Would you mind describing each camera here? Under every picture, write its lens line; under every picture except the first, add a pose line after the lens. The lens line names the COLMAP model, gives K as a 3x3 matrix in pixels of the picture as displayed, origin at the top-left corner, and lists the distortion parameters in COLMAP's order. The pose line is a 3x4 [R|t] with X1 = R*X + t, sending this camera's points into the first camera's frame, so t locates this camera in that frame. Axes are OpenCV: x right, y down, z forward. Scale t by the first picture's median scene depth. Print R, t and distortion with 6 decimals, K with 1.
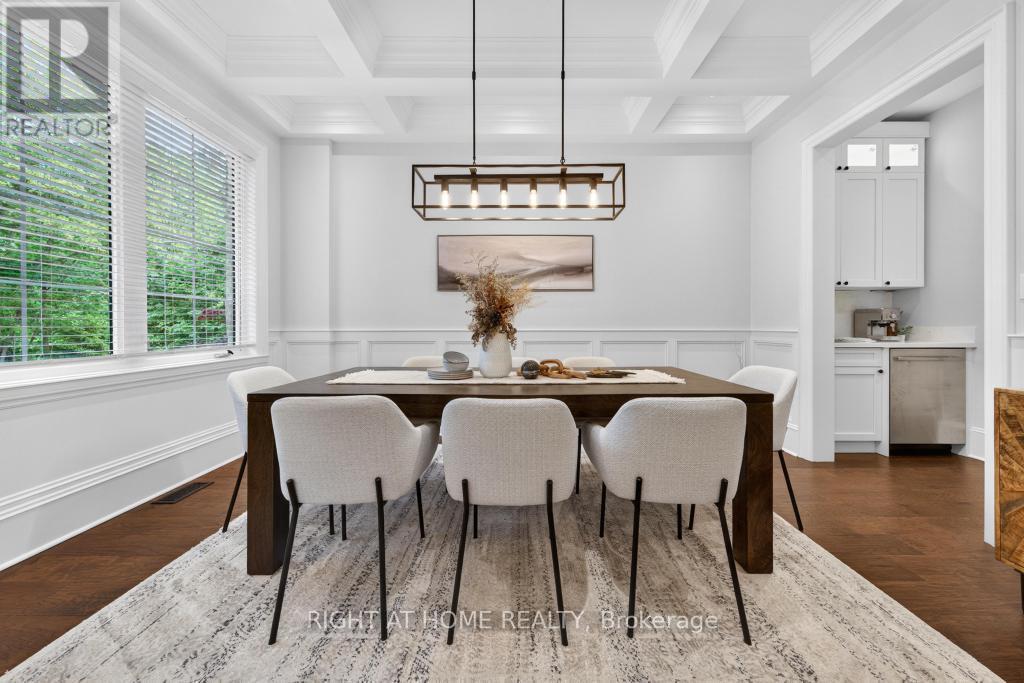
lens RADIAL K [[348.8, 0, 514.6], [0, 348.8, 335.3], [0, 0, 1]] dist [-0.003244, -0.000087]
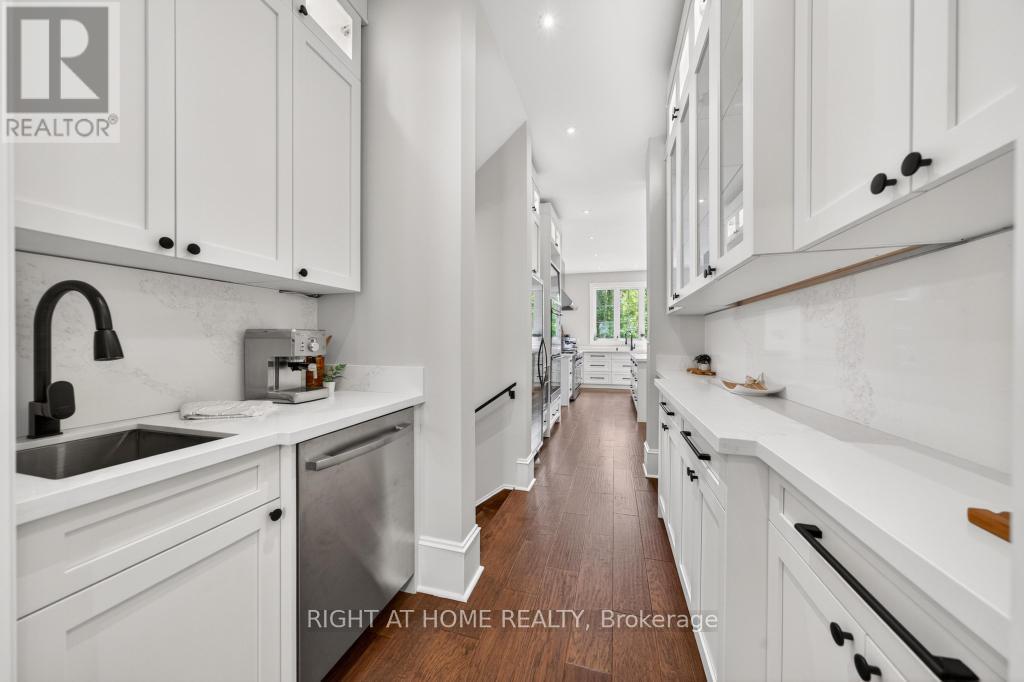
lens RADIAL K [[348.8, 0, 513.1], [0, 348.8, 343.8], [0, 0, 1]] dist [-0.003244, -0.000087]
pose [[0.276358, -0.001356, 0.961054, 0.715725], [0.006081, 0.999981, -0.000338, -0.057552], [-0.961036, 0.005937, 0.276361, 0.615929]]
